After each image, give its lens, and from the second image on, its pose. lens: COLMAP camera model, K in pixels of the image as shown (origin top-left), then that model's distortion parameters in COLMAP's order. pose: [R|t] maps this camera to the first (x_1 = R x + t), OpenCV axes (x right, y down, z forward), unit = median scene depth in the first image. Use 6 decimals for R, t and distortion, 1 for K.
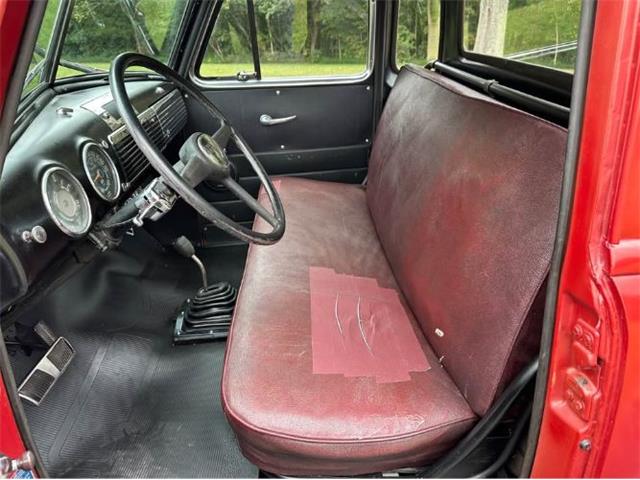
lens RADIAL K [[456.6, 0, 325.9], [0, 456.6, 244.4], [0, 0, 1]] dist [0.019508, -0.027611]
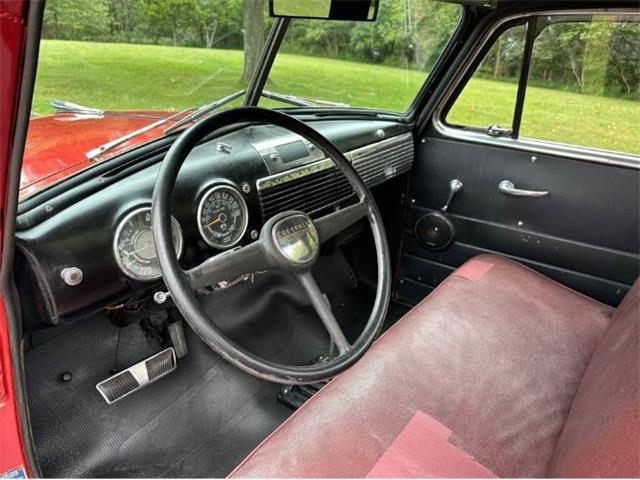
lens RADIAL K [[456.6, 0, 314.9], [0, 456.6, 241.6], [0, 0, 1]] dist [0.019508, -0.027611]
pose [[0.747669, 0.329867, -0.576350, 0.118638], [-0.352236, 0.932746, 0.076908, -0.137991], [0.562958, 0.145510, 0.813576, 0.189793]]
